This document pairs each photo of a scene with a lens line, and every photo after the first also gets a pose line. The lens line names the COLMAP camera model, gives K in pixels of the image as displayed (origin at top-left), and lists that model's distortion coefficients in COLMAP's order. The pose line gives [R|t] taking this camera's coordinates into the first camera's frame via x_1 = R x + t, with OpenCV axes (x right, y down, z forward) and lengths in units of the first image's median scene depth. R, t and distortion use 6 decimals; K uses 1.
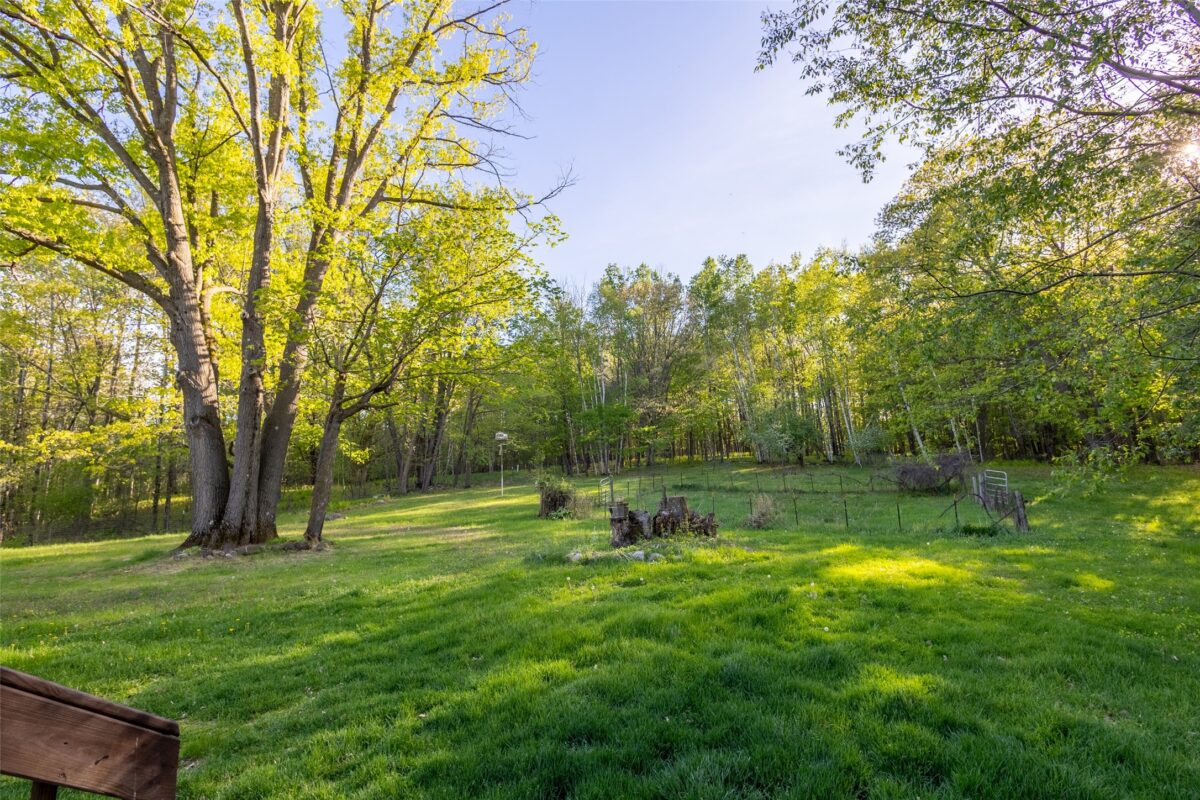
lens RADIAL K [[554.8, 0, 595.3], [0, 554.8, 391.1], [0, 0, 1]] dist [0.003174, -0.000281]
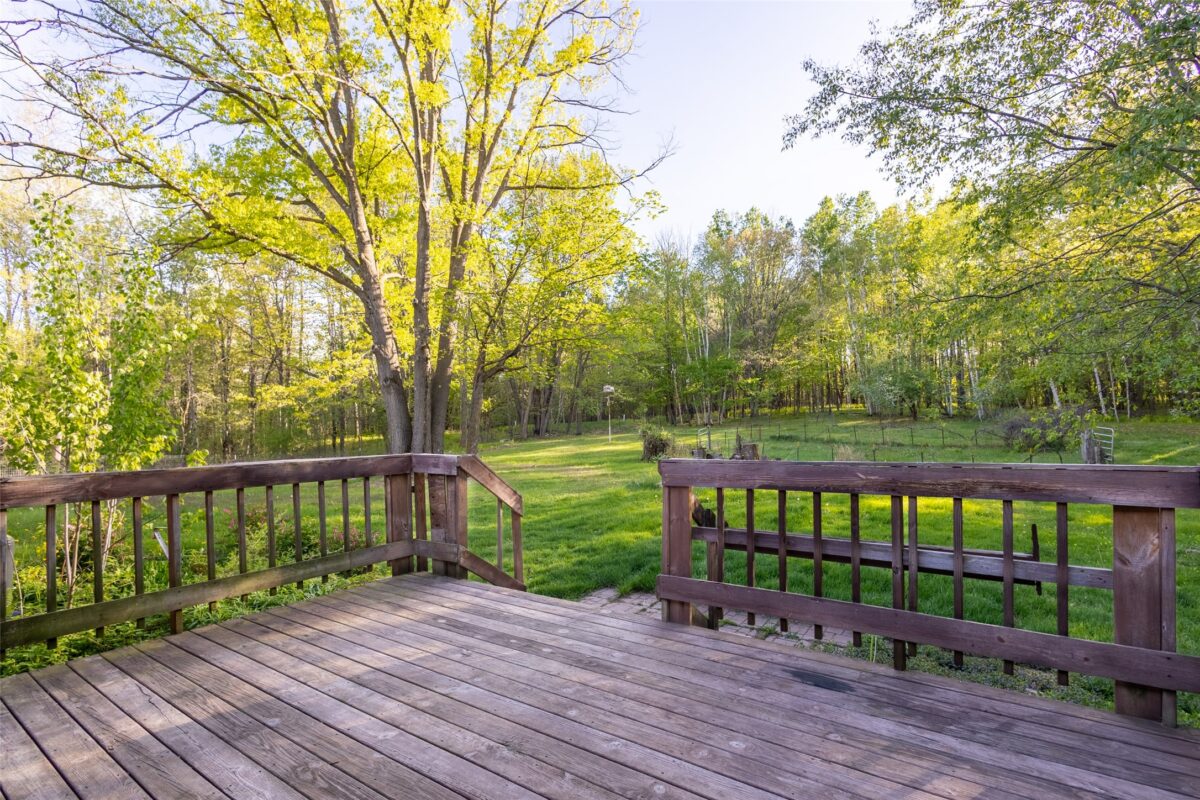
lens RADIAL K [[584.5, 0, 598.6], [0, 584.5, 437.8], [0, 0, 1]] dist [0.002241, 0.000239]
pose [[0.983148, 0.019603, -0.181755, 0.035635], [0.012168, 0.985012, 0.172056, -0.035840], [0.182404, -0.171369, 0.968174, -0.218437]]
